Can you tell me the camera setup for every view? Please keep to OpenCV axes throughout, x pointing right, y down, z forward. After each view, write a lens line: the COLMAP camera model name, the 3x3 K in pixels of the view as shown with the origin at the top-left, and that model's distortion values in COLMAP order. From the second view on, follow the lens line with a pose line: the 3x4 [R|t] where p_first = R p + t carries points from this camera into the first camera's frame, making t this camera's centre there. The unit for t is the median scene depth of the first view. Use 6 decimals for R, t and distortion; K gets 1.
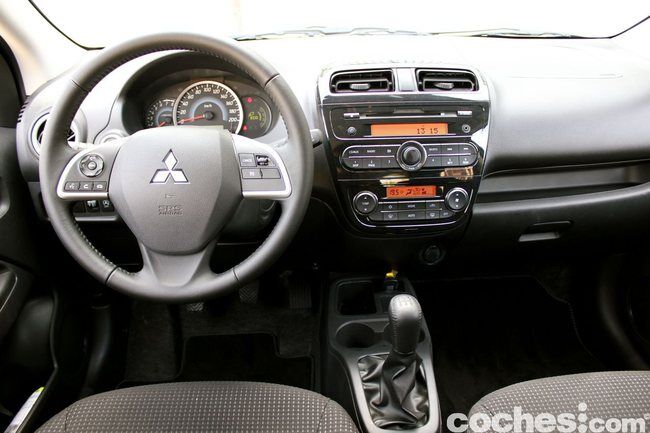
lens RADIAL K [[531.7, 0, 322.3], [0, 531.7, 213.9], [0, 0, 1]] dist [-0.114211, 0.070283]
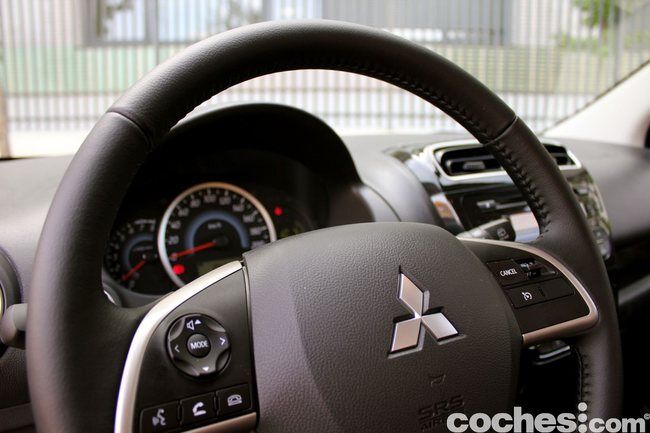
lens RADIAL K [[531.7, 0, 326.6], [0, 531.7, 213.3], [0, 0, 1]] dist [-0.114211, 0.070283]
pose [[0.876420, -0.084278, 0.474115, -0.430495], [0.222780, 0.943829, -0.244043, -0.058106], [-0.426916, 0.319507, 0.845966, 0.520530]]
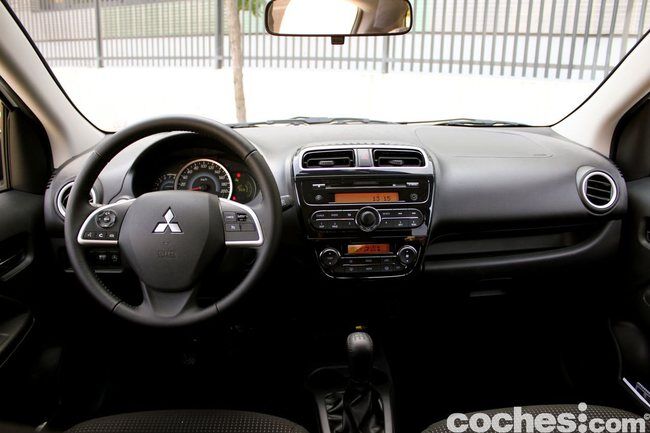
lens RADIAL K [[531.7, 0, 324.5], [0, 531.7, 221.2], [0, 0, 1]] dist [-0.114211, 0.070283]
pose [[0.999957, 0.006918, -0.006095, 0.075175], [-0.007791, 0.987514, -0.157339, 0.086805], [0.004931, 0.157380, 0.987526, -0.198398]]
